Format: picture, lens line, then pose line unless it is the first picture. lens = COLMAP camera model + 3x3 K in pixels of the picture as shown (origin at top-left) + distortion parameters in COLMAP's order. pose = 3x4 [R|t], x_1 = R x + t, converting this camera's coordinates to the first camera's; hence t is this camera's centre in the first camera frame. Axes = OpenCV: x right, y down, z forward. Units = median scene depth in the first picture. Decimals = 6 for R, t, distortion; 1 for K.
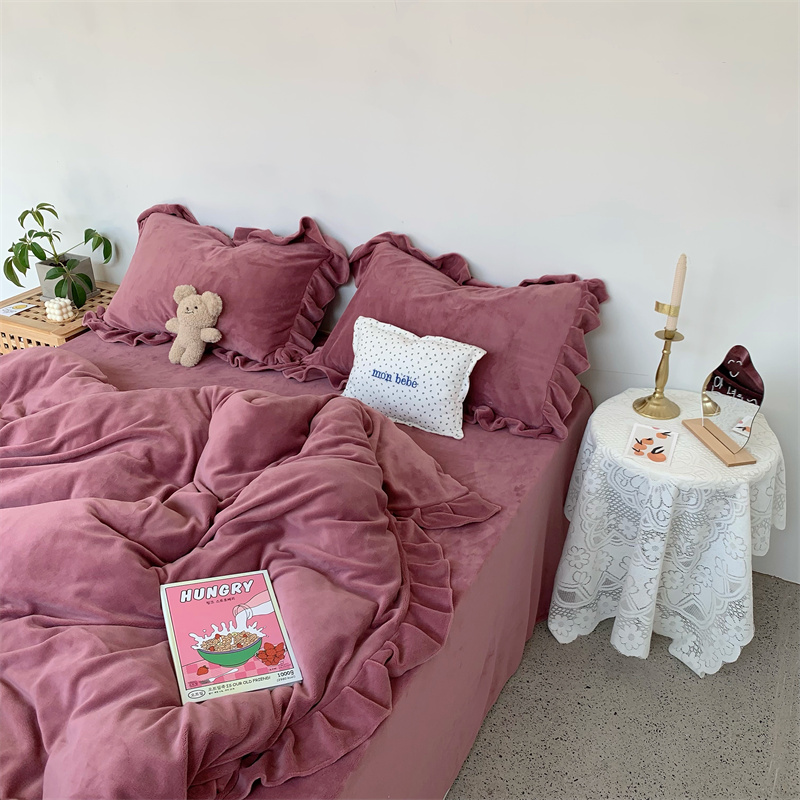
lens RADIAL K [[832.2, 0, 412.2], [0, 832.2, 382.9], [0, 0, 1]] dist [-0.005300, 0.000000]
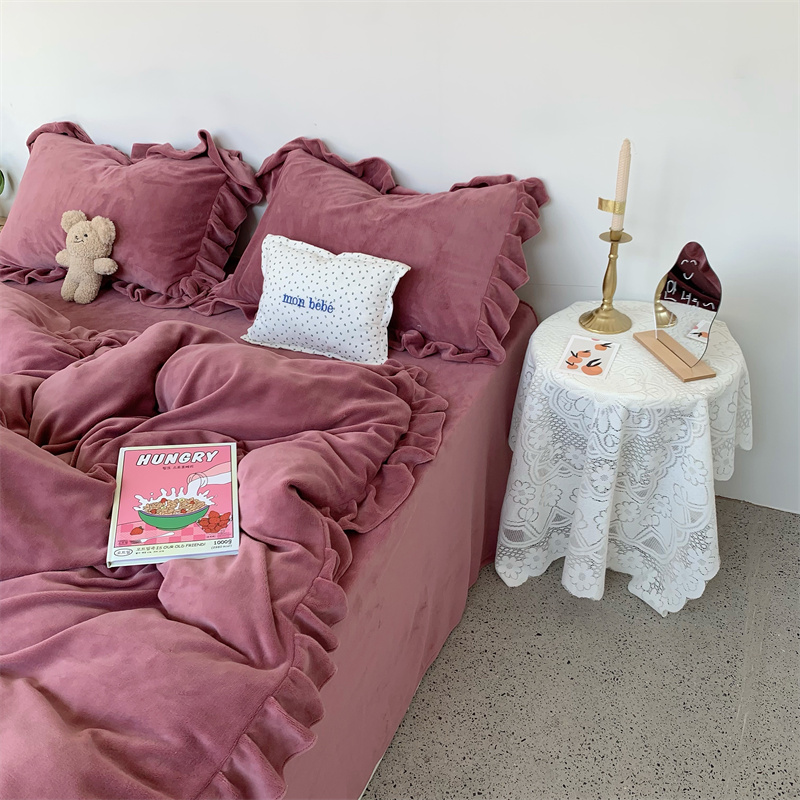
lens RADIAL K [[832.2, 0, 417.1], [0, 832.2, 381.6], [0, 0, 1]] dist [-0.005300, 0.000000]
pose [[0.998329, -0.052590, 0.023939, 0.069898], [0.050757, 0.996139, 0.071630, 0.020784], [-0.027614, -0.070296, 0.997144, 0.118660]]
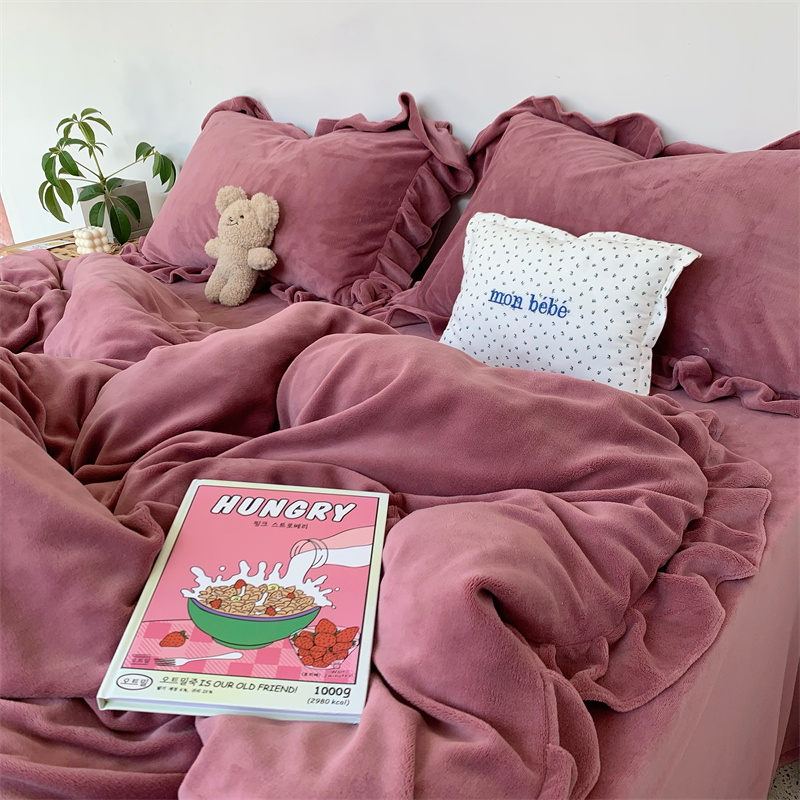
lens RADIAL K [[832.2, 0, 402.6], [0, 832.2, 391.3], [0, 0, 1]] dist [-0.005300, 0.000000]
pose [[0.976221, 0.033933, -0.214107, 0.019382], [-0.041400, 0.998677, -0.030487, 0.076852], [0.212790, 0.038626, 0.976334, 0.435462]]
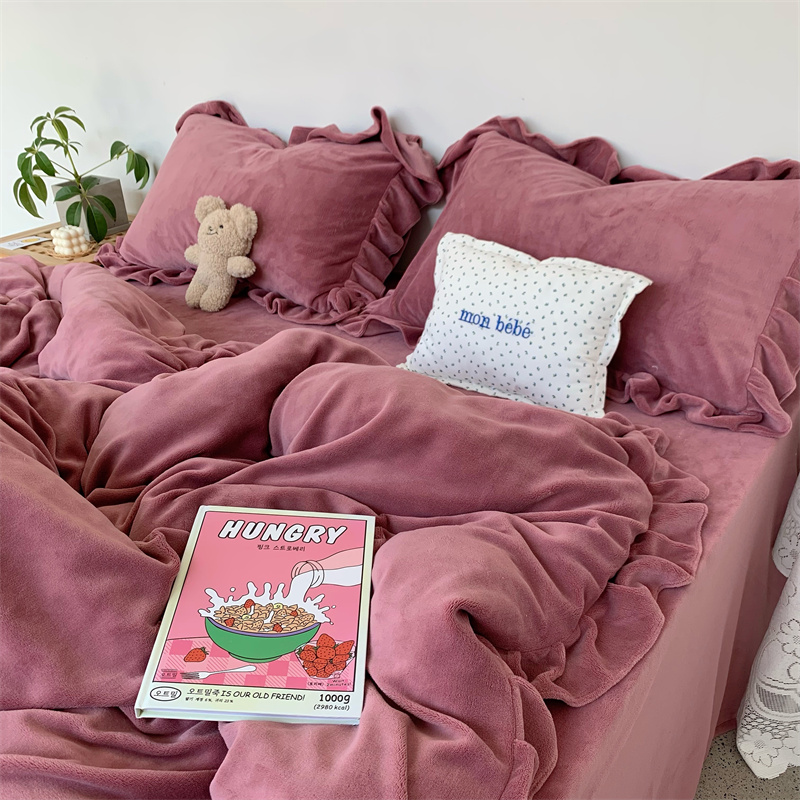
lens RADIAL K [[832.2, 0, 404.4], [0, 832.2, 394.0], [0, 0, 1]] dist [-0.005300, 0.000000]
pose [[0.985410, 0.039231, -0.165614, 0.017413], [-0.037856, 0.999218, 0.011456, 0.043212], [0.165934, -0.005020, 0.986124, 0.384257]]
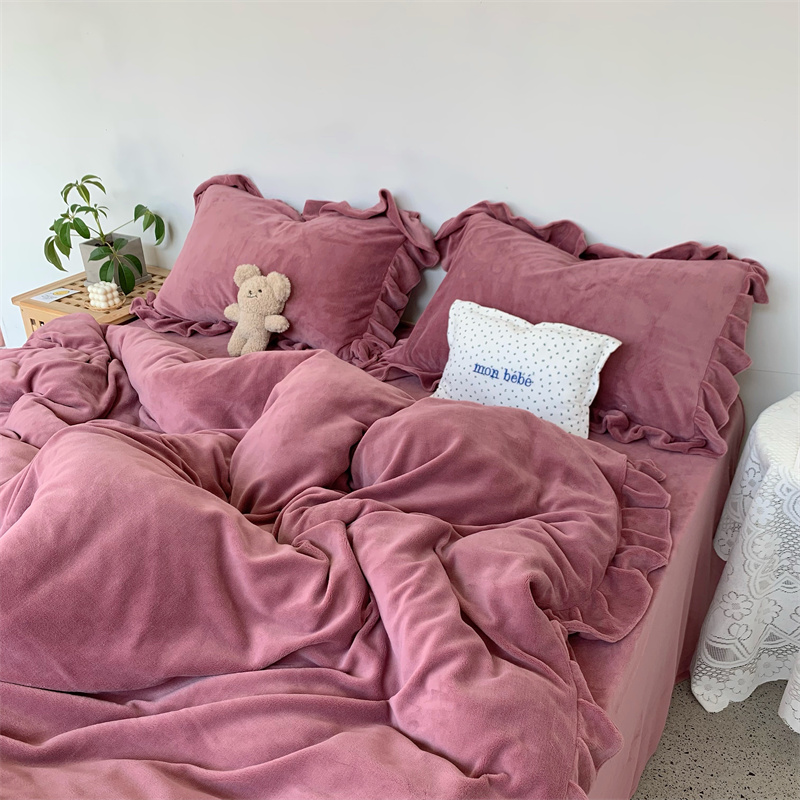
lens RADIAL K [[832.2, 0, 401.8], [0, 832.2, 396.3], [0, 0, 1]] dist [-0.005300, 0.000000]
pose [[0.996951, 0.013482, -0.076851, -0.057003], [-0.013151, 0.999902, 0.004805, 0.012816], [0.076908, -0.003779, 0.997031, 0.194847]]
